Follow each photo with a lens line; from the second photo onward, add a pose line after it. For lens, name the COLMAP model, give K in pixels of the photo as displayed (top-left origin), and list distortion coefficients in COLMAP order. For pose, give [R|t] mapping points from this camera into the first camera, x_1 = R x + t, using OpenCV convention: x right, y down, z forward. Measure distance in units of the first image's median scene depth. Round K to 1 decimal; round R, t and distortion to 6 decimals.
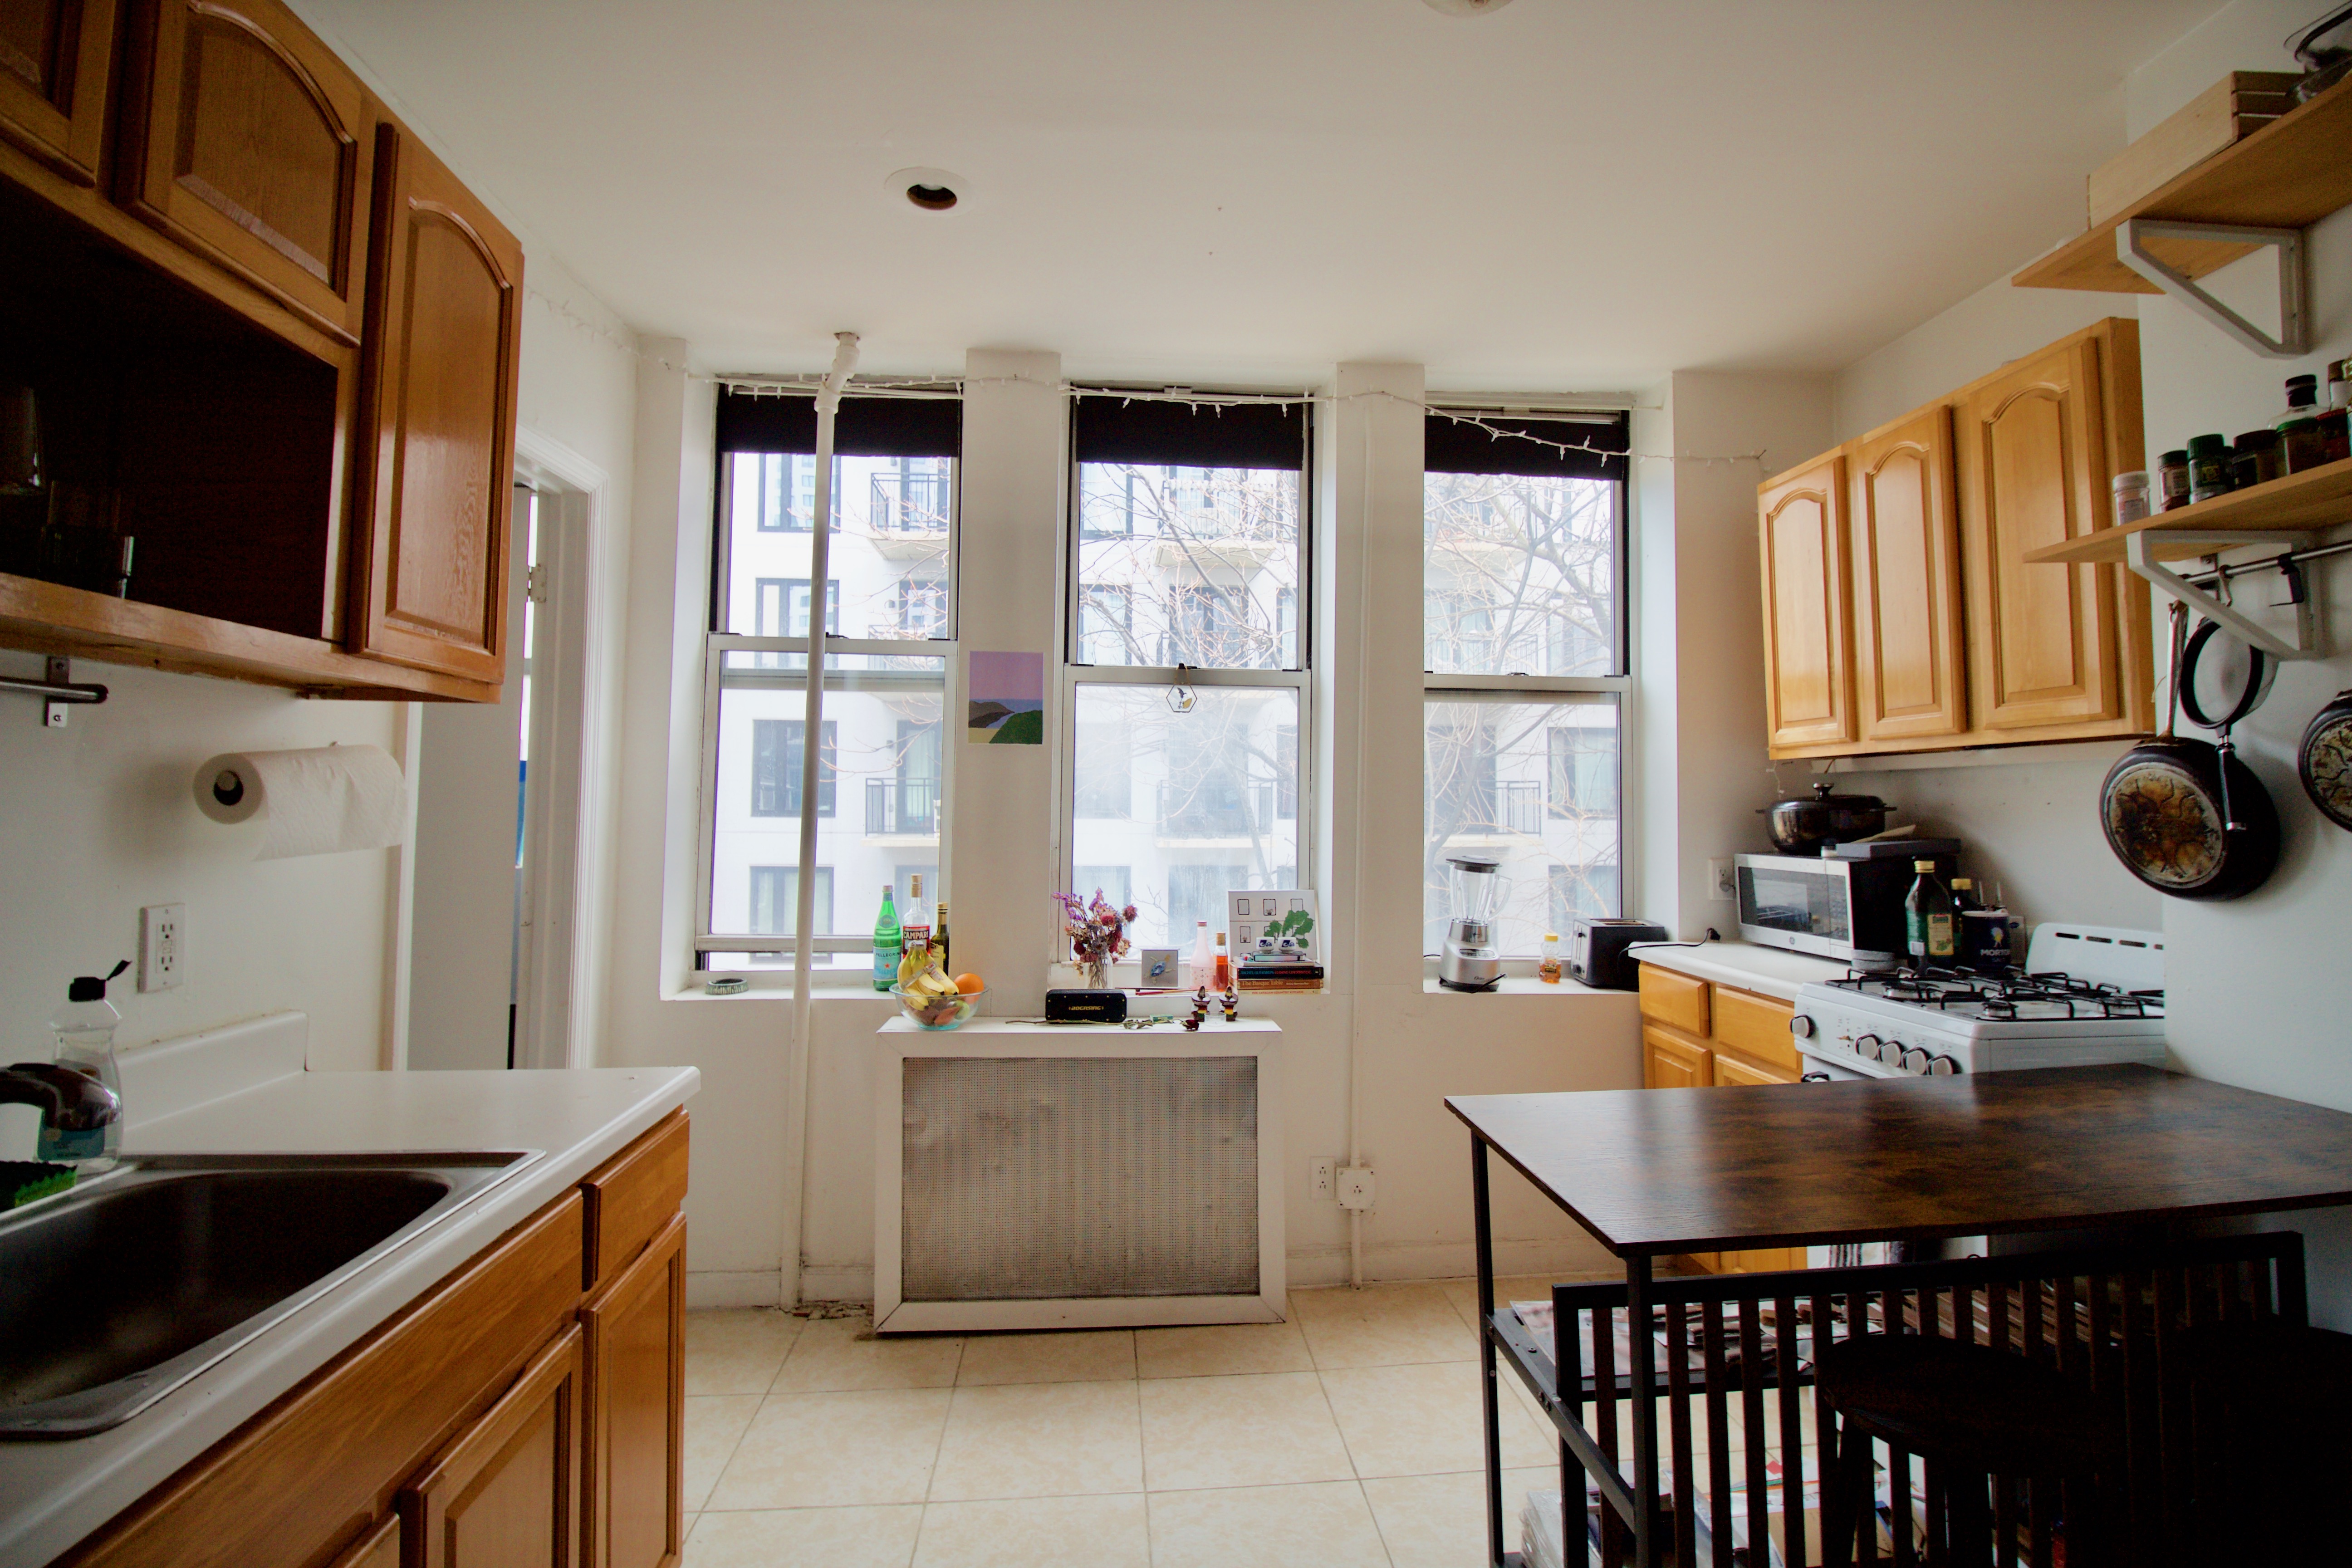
lens RADIAL K [[1093.5, 0, 1178.2], [0, 1093.5, 761.8], [0, 0, 1]] dist [0.002543, -0.014550]
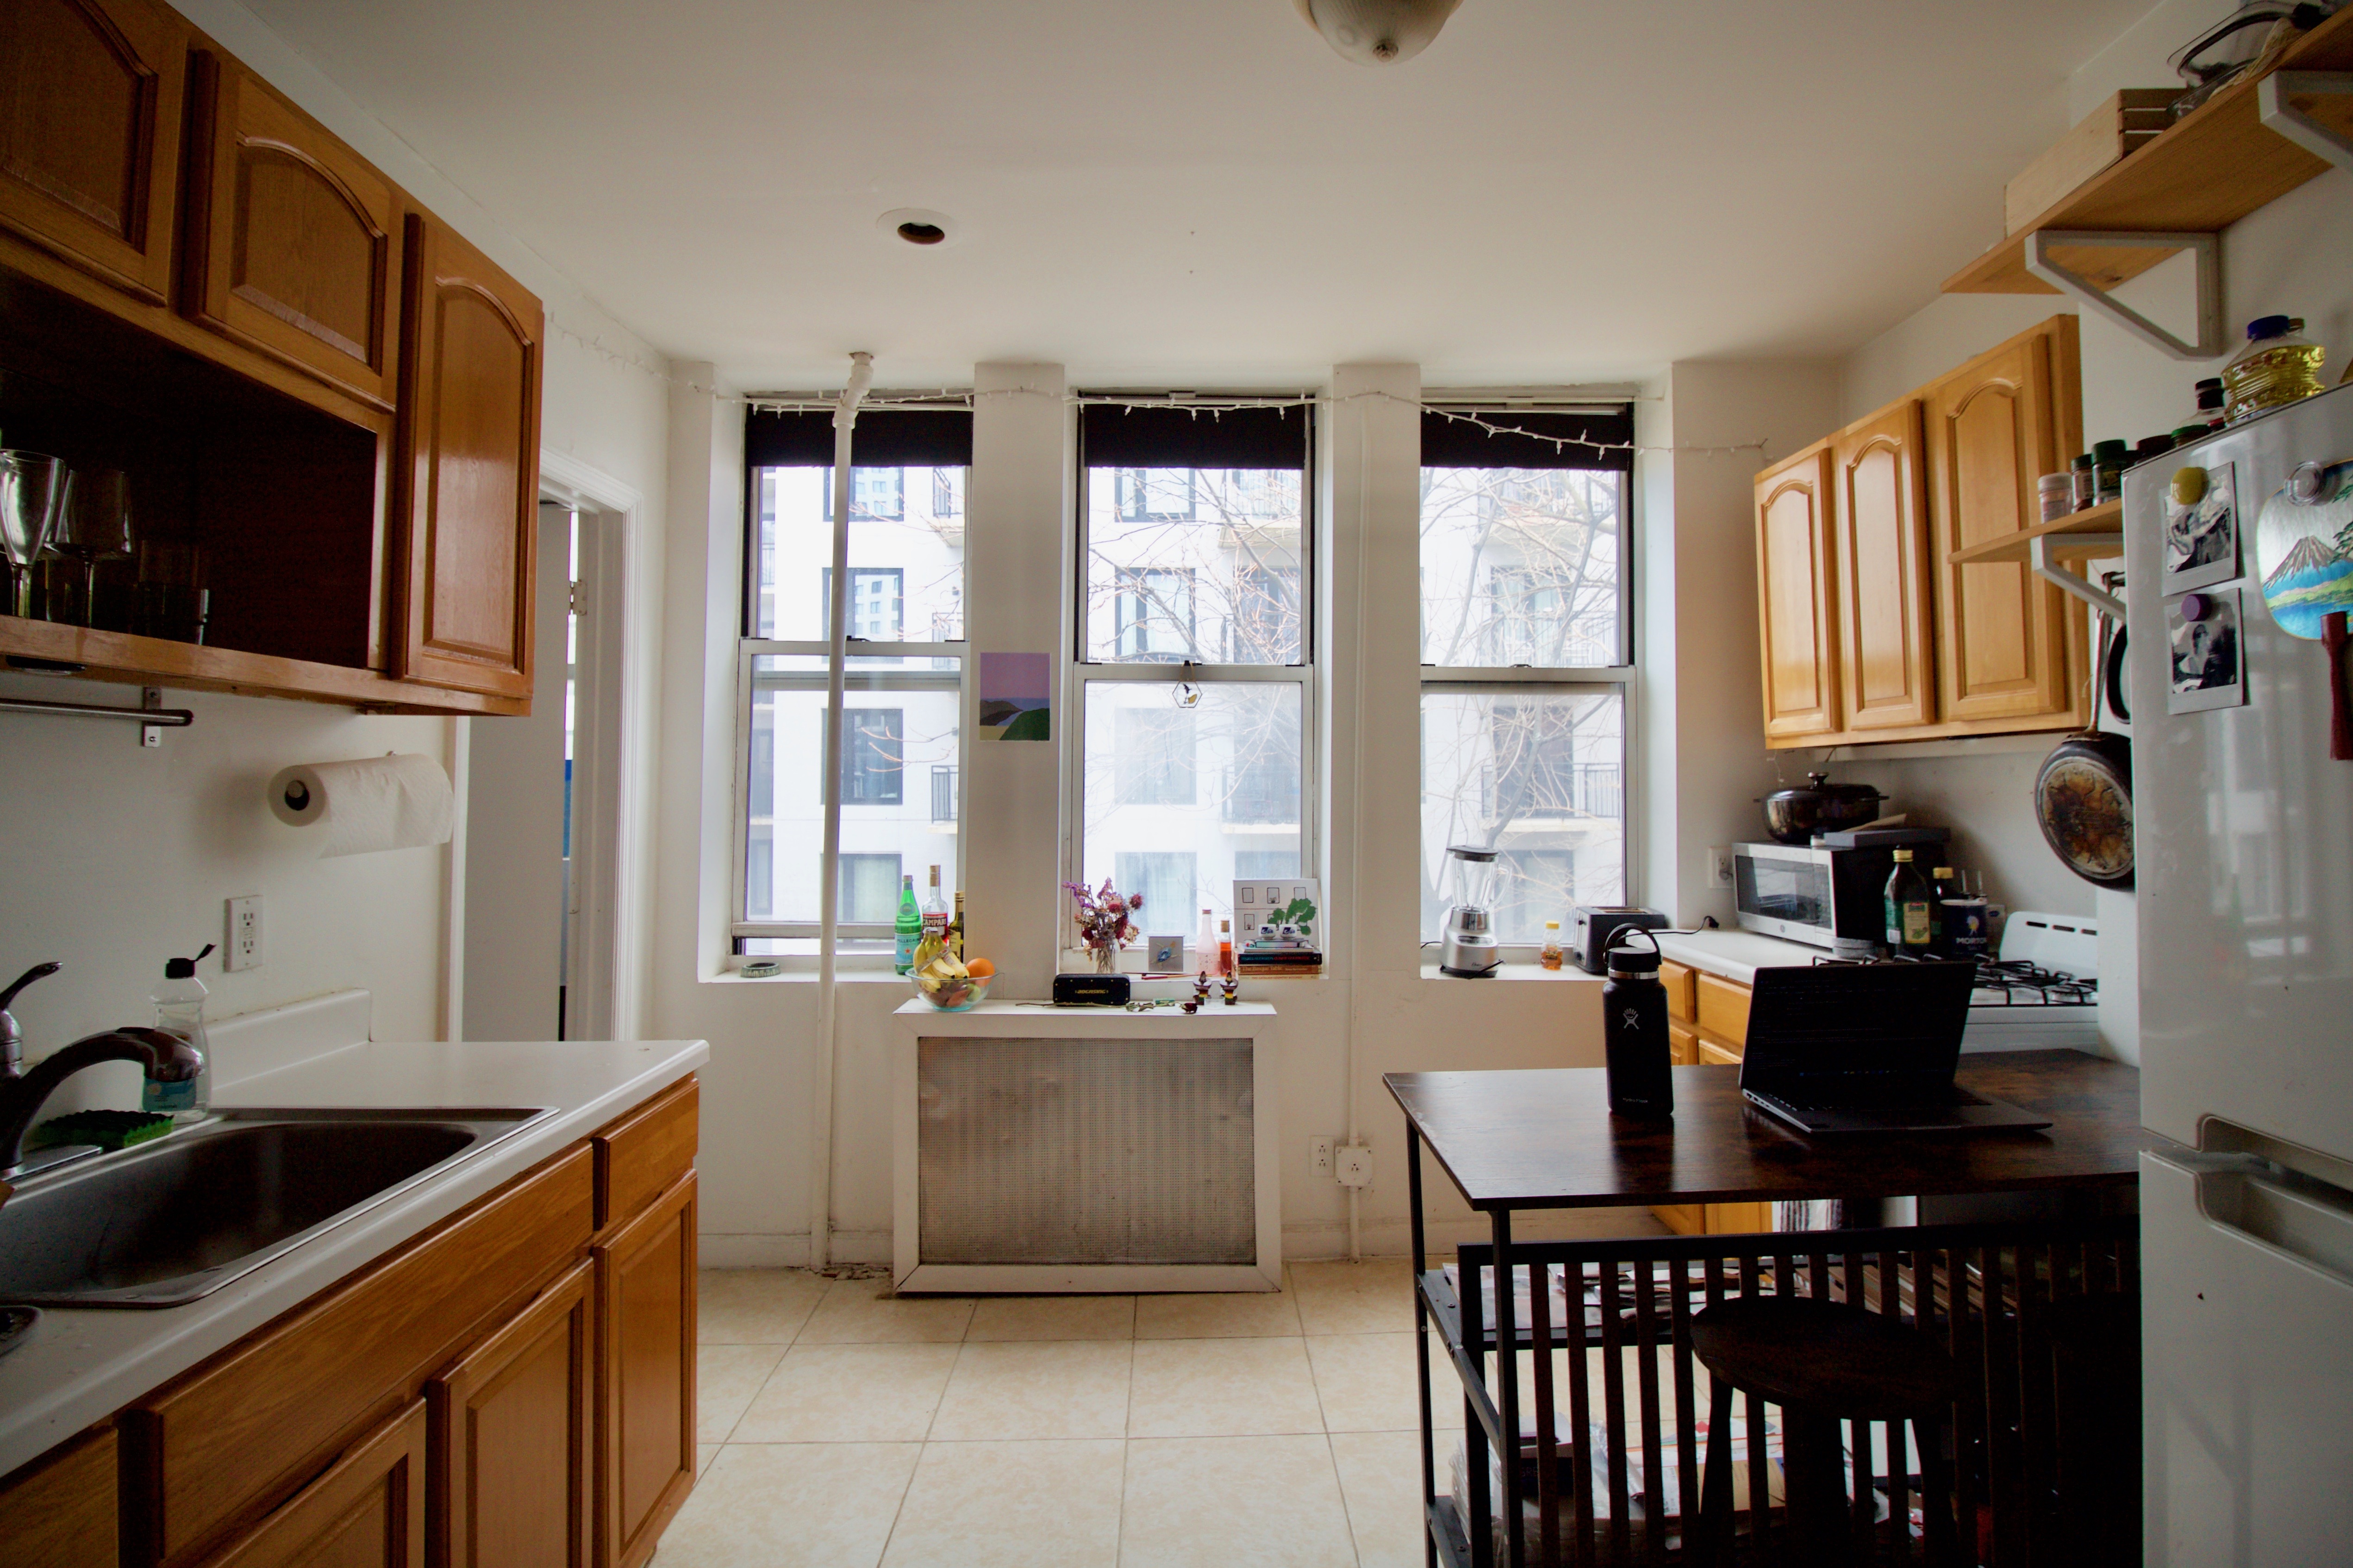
lens RADIAL K [[1116.0, 0, 1182.6], [0, 1116.0, 761.7], [0, 0, 1]] dist [0.003270, -0.016445]
pose [[0.997913, -0.008159, -0.064057, 0.081208], [0.009113, 0.999852, 0.014618, -0.011761], [0.063928, -0.015171, 0.997839, -0.067764]]
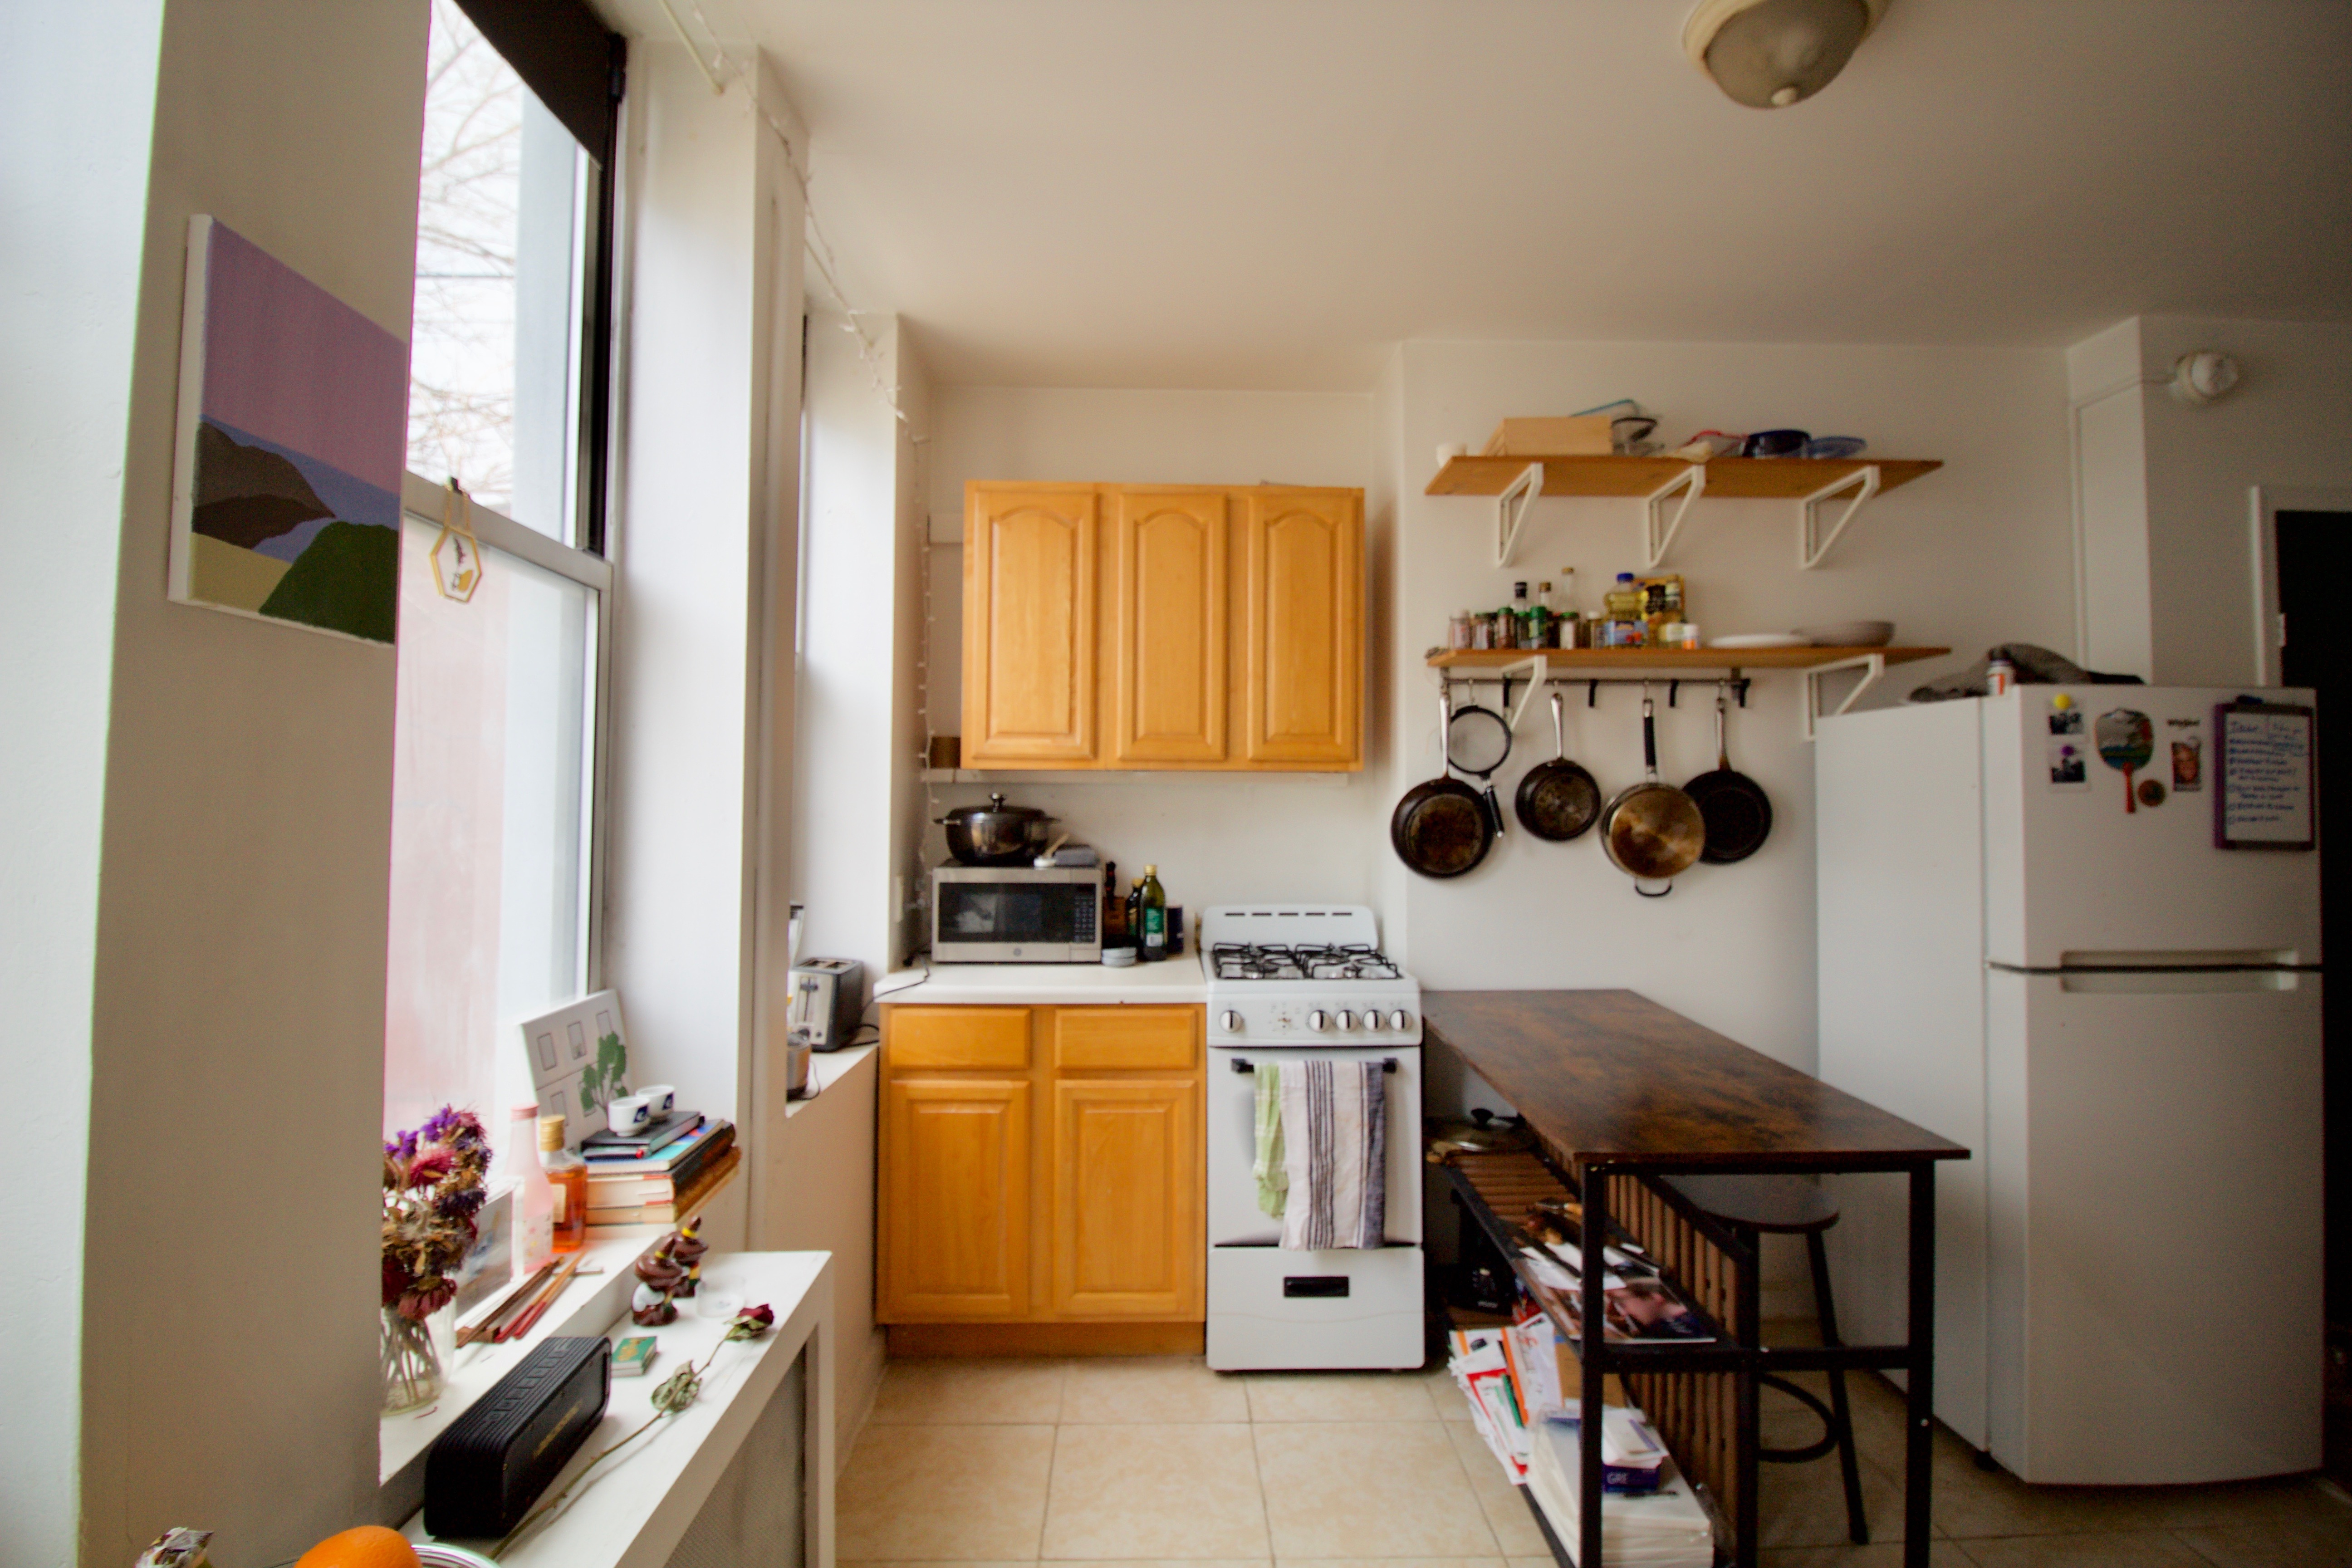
lens RADIAL K [[1067.1, 0, 1213.0], [0, 1067.1, 785.4], [0, 0, 1]] dist [-0.000090, -0.015438]
pose [[0.062423, 0.013617, 0.997957, -0.429010], [-0.049038, 0.998741, -0.010561, 0.014507], [-0.996844, -0.048279, 0.063013, 0.826590]]
